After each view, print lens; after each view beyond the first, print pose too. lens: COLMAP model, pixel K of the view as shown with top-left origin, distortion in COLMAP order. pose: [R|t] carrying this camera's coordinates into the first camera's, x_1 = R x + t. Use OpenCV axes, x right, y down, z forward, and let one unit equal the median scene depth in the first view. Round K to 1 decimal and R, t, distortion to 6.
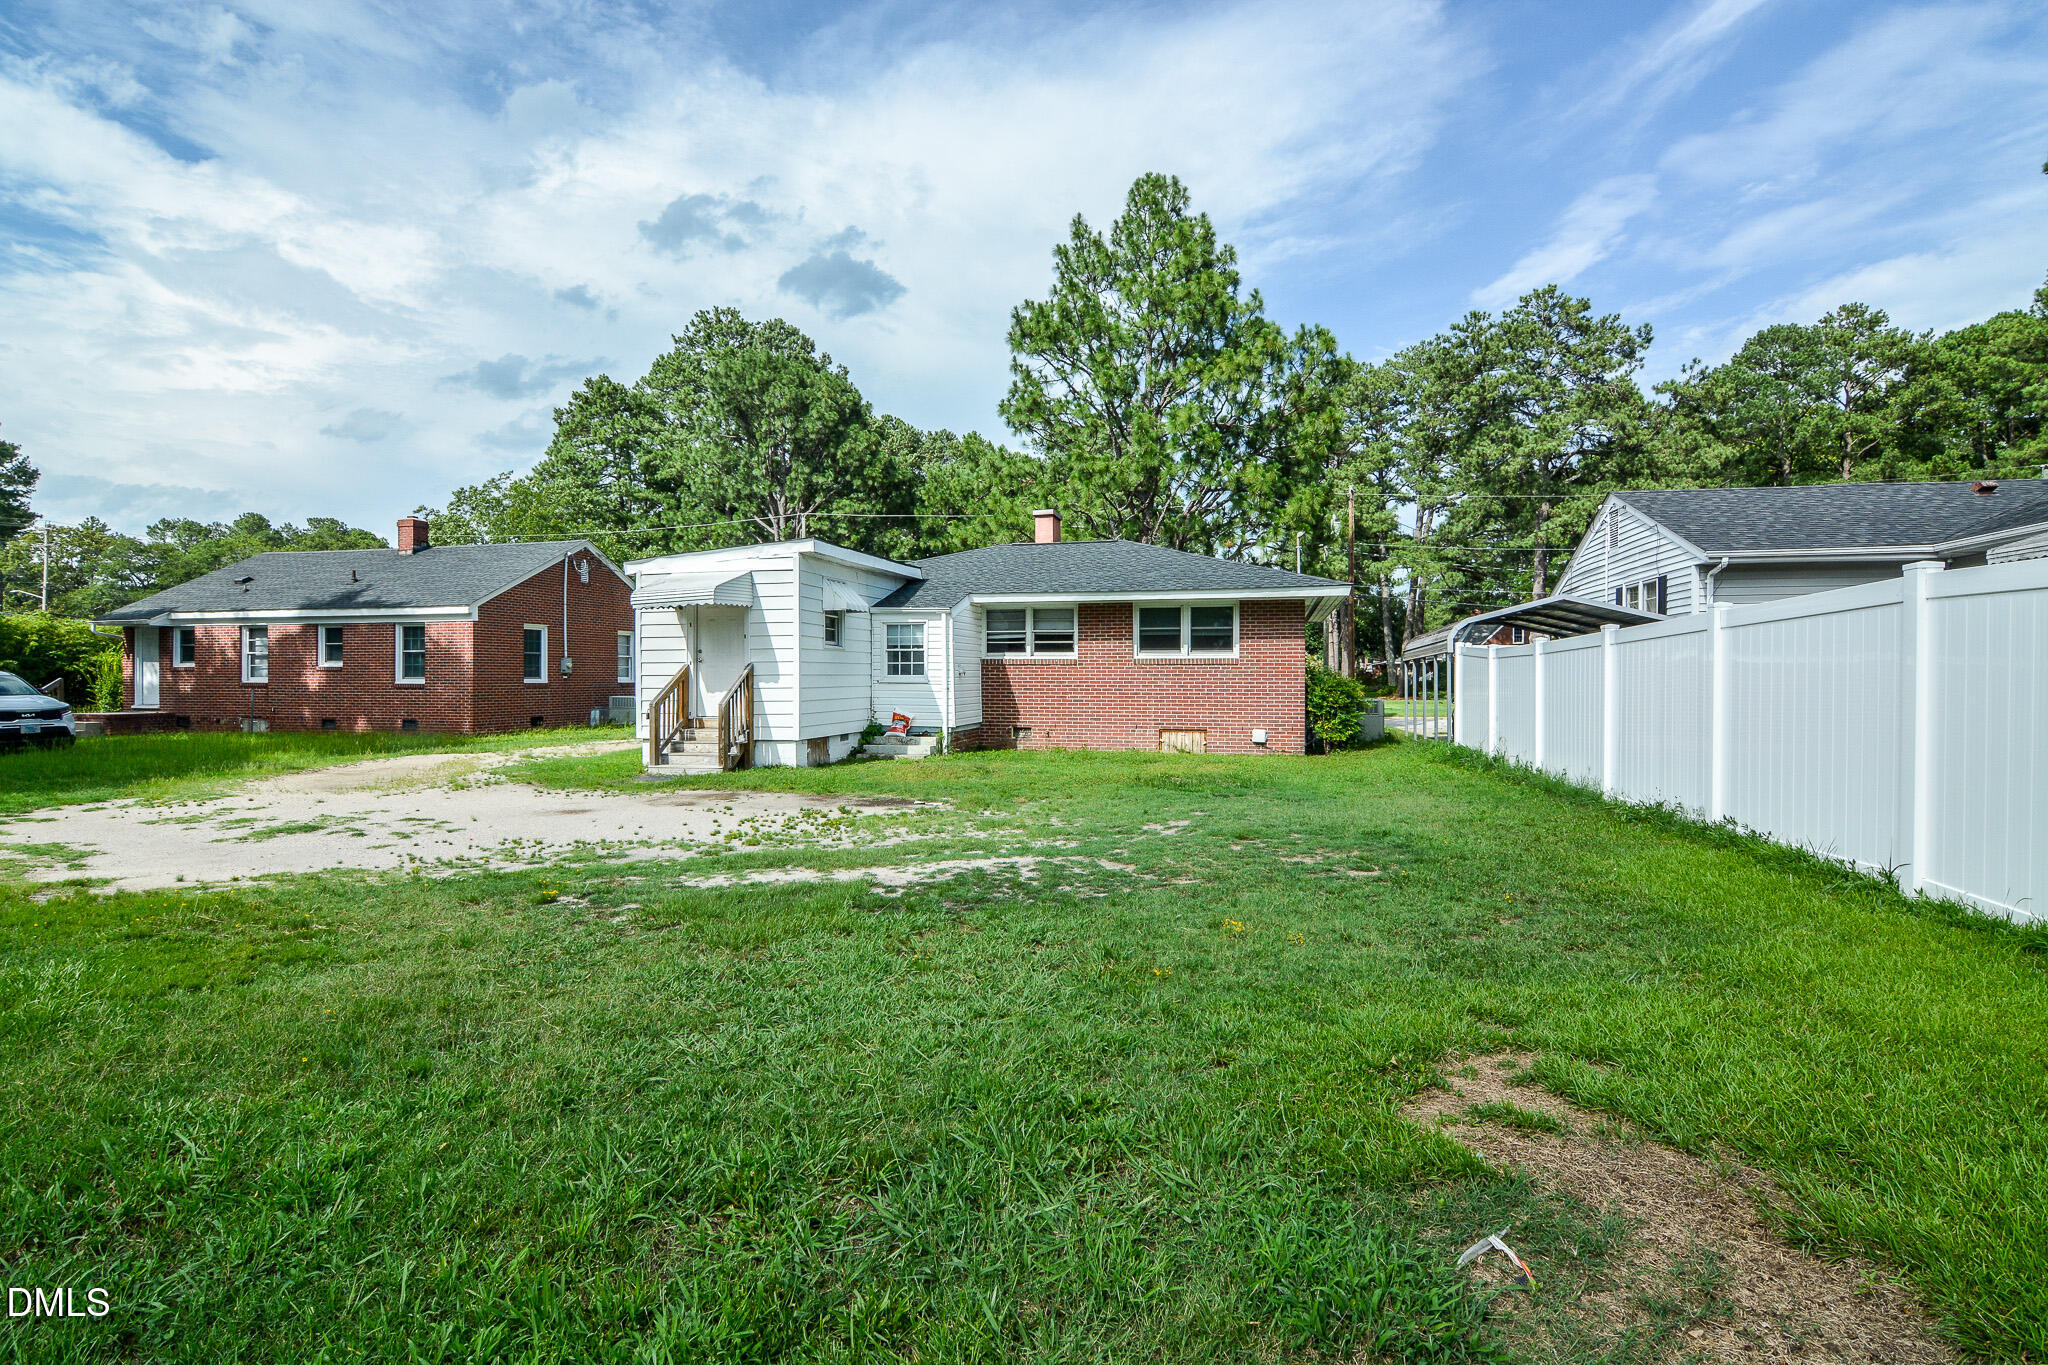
lens RADIAL K [[992.9, 0, 1006.7], [0, 992.9, 687.2], [0, 0, 1]] dist [-0.023667, -0.001651]
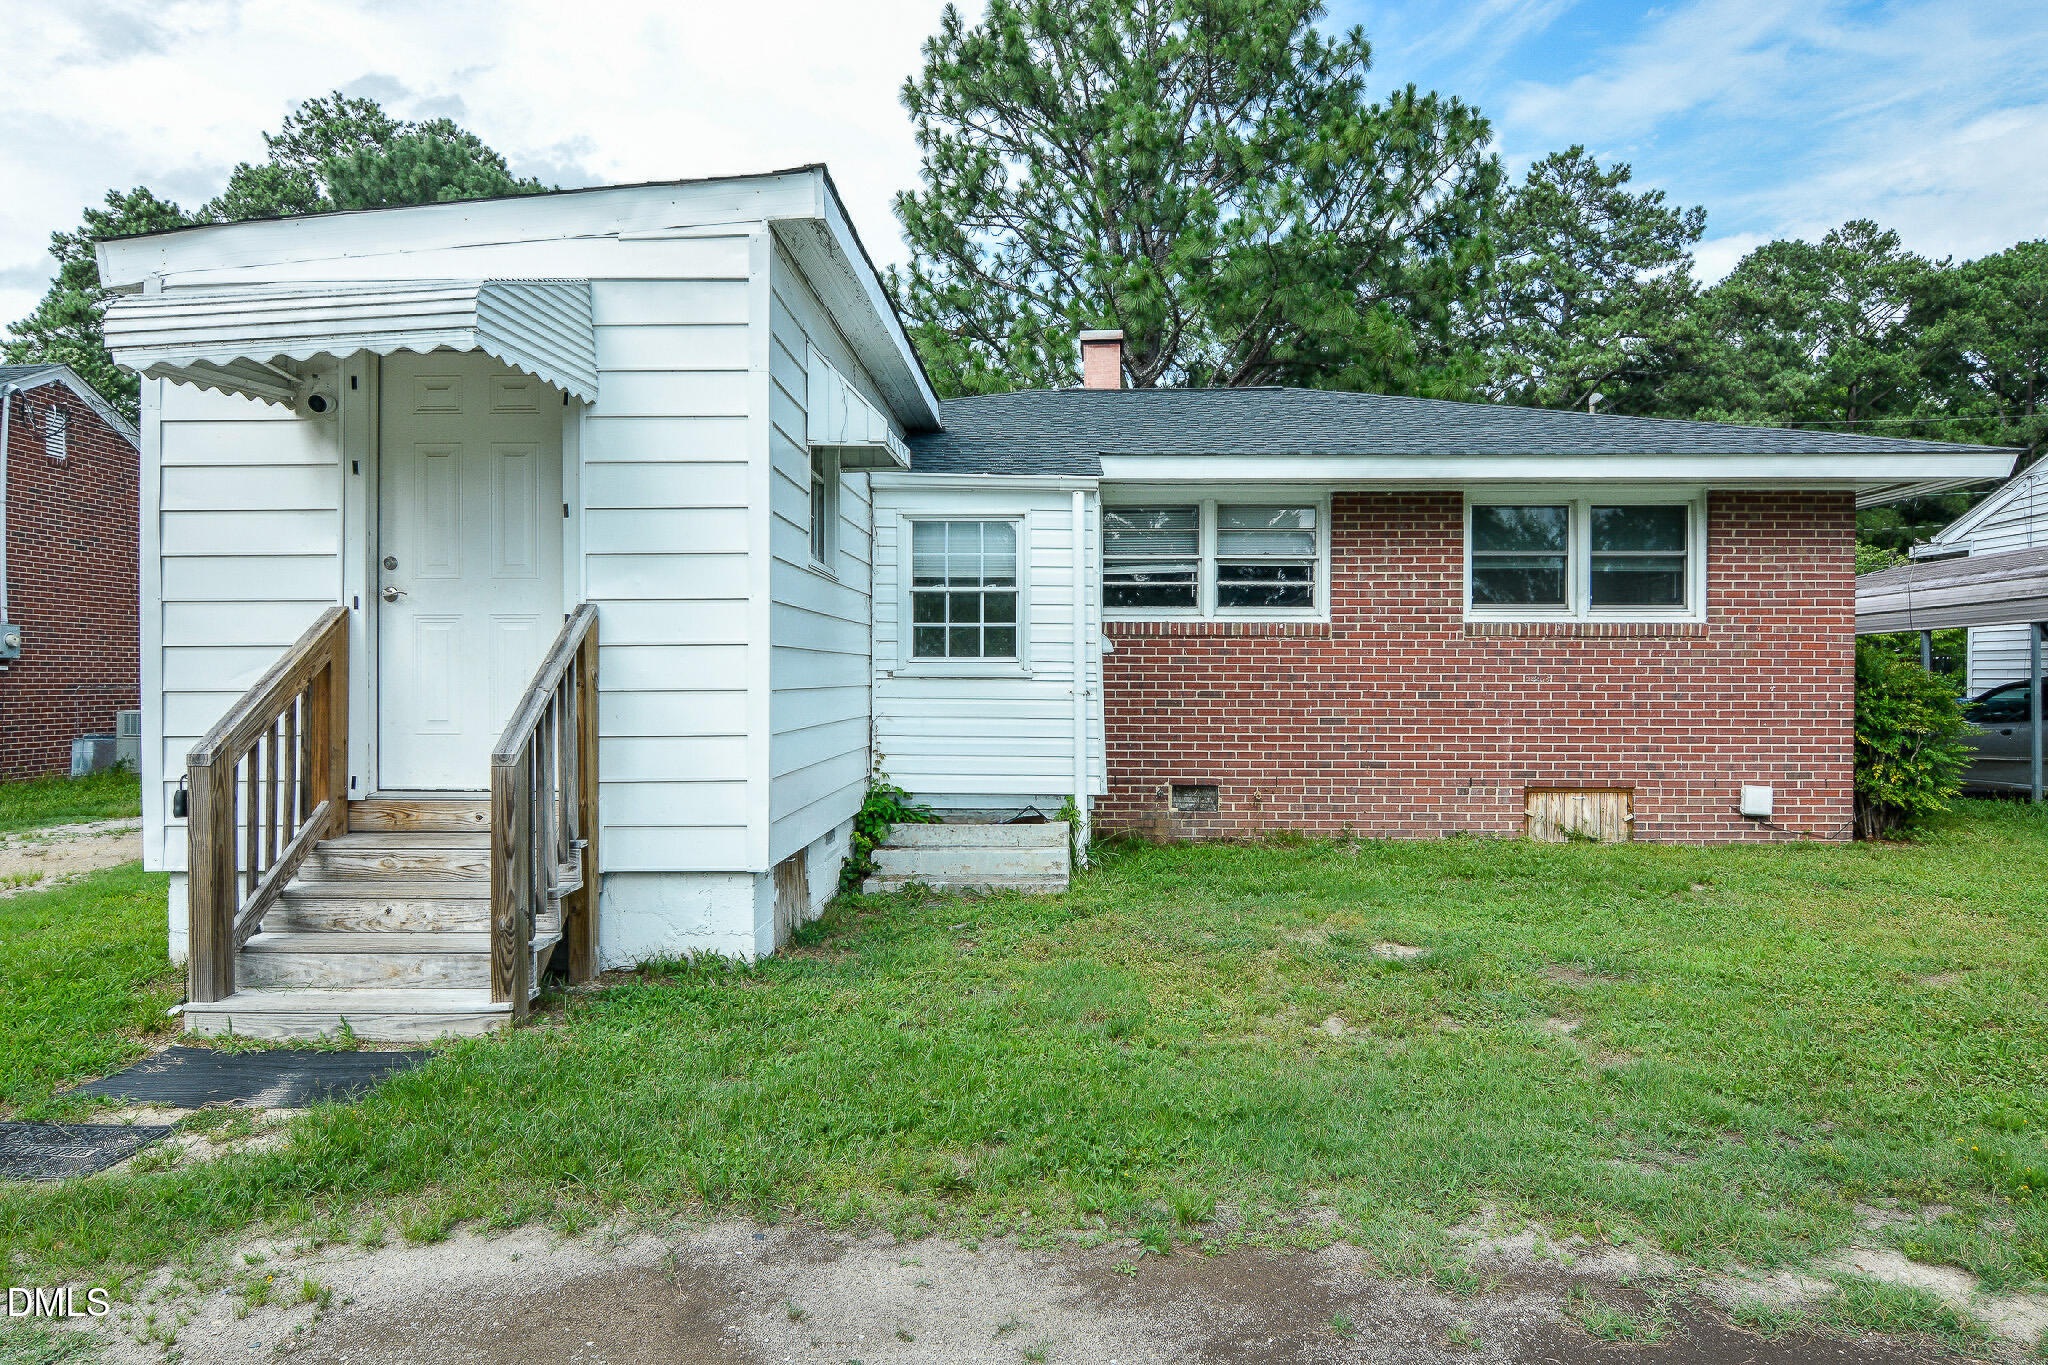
lens RADIAL K [[1267.5, 0, 1024.0], [0, 1267.5, 682.5], [0, 0, 1]] dist [-0.017991, 0.000908]
pose [[0.975769, 0.001399, 0.218797, -0.177304], [0.000131, 0.999976, -0.006980, 0.000659], [-0.218802, 0.006840, 0.975745, 0.509150]]
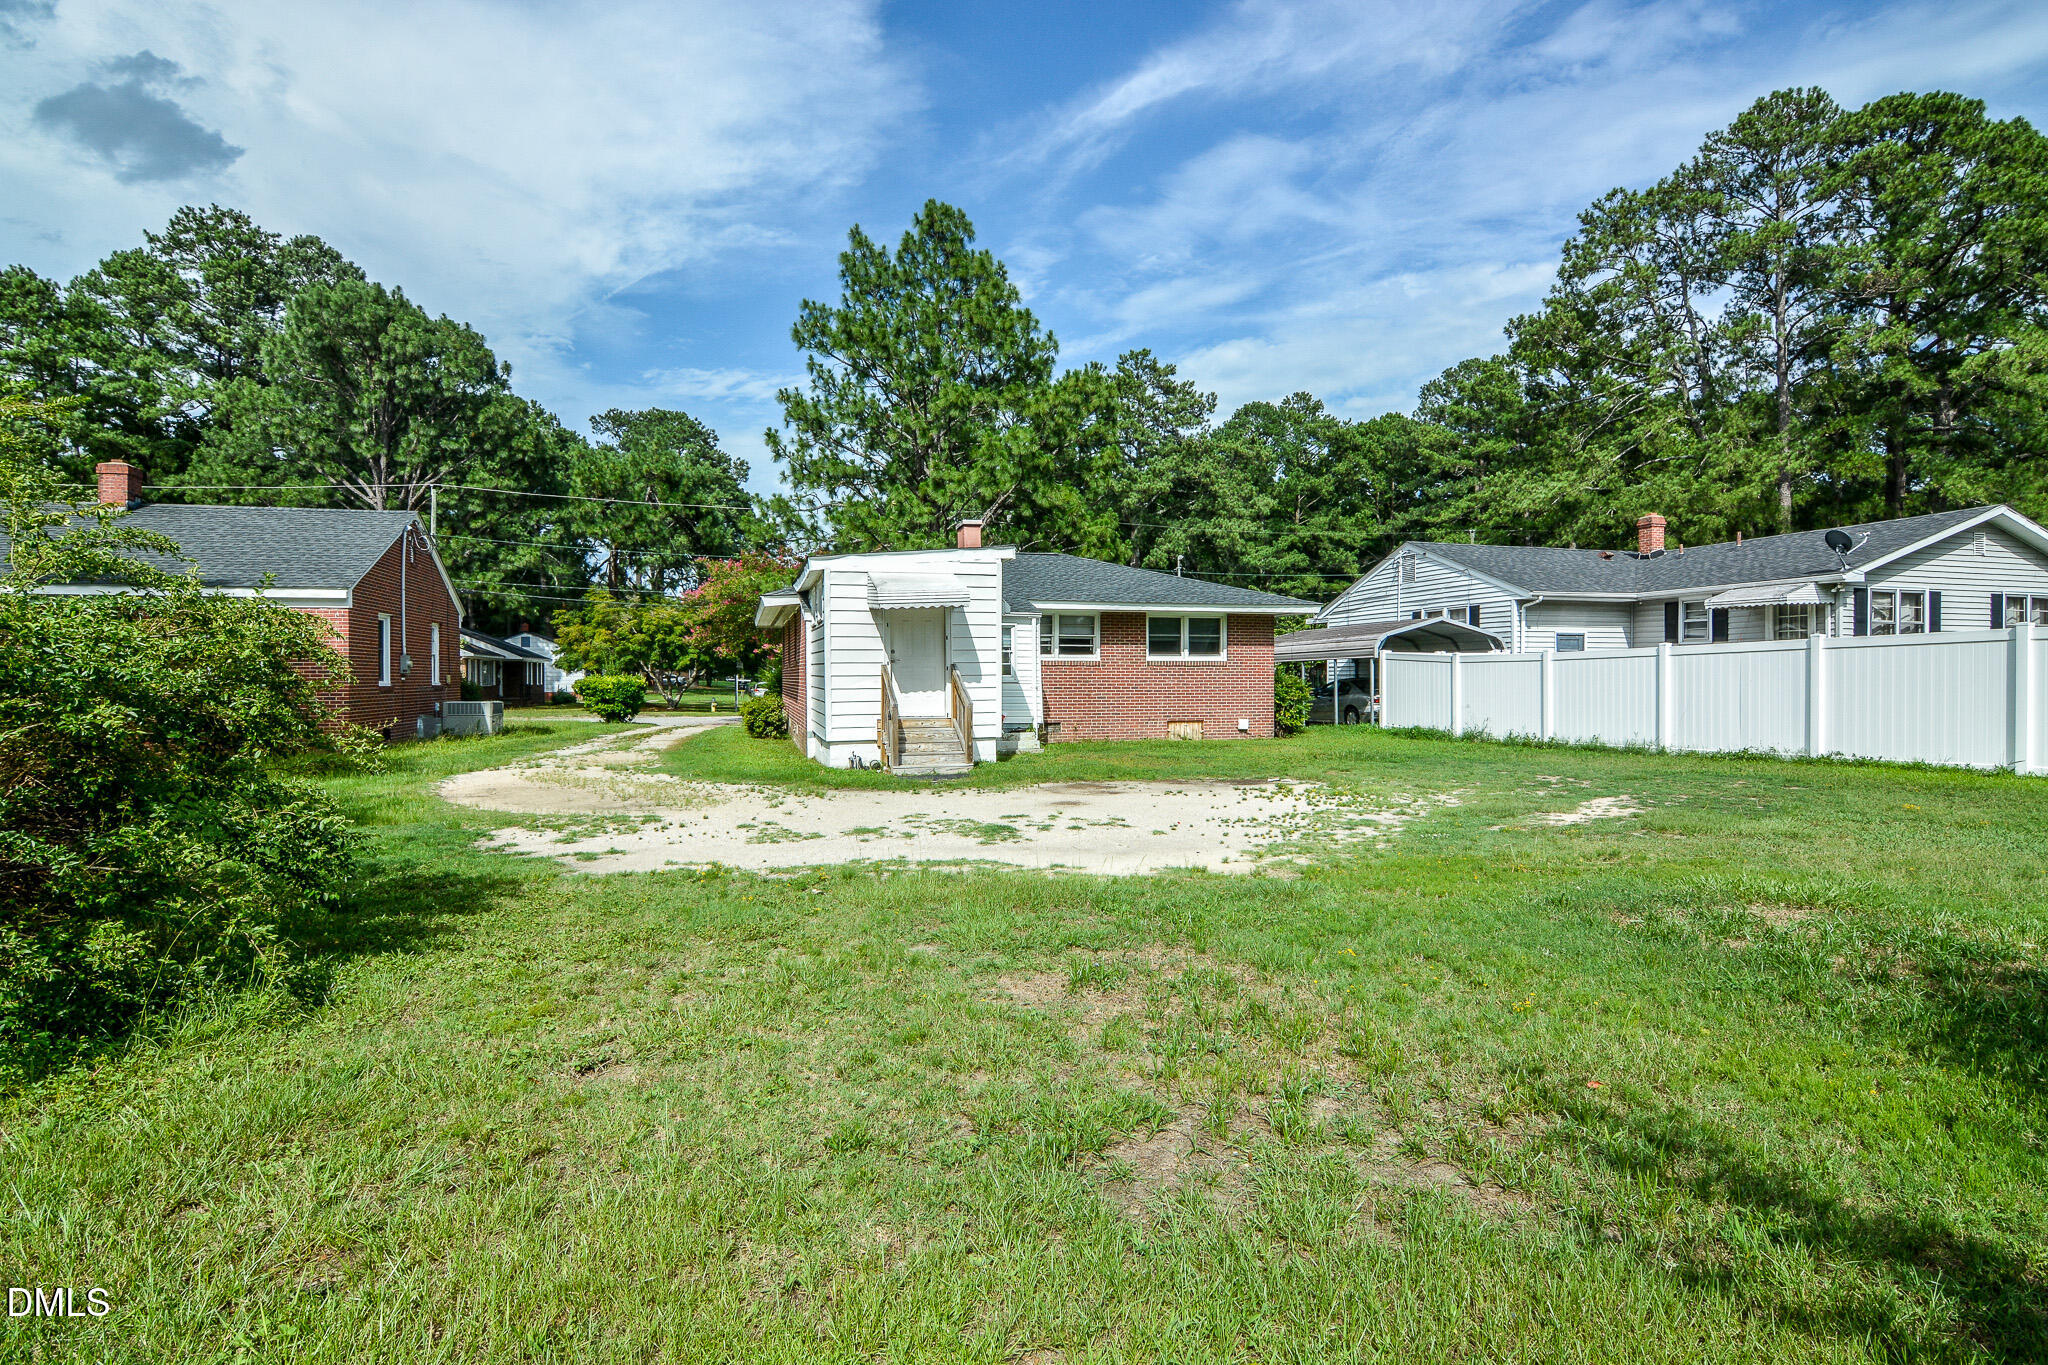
lens RADIAL K [[1013.2, 0, 1016.5], [0, 1013.2, 679.3], [0, 0, 1]] dist [-0.019598, -0.001410]
pose [[0.866096, -0.003583, 0.499865, -0.599630], [0.008066, 0.999944, -0.006809, -0.000266], [-0.499813, 0.009929, 0.866076, 0.046457]]
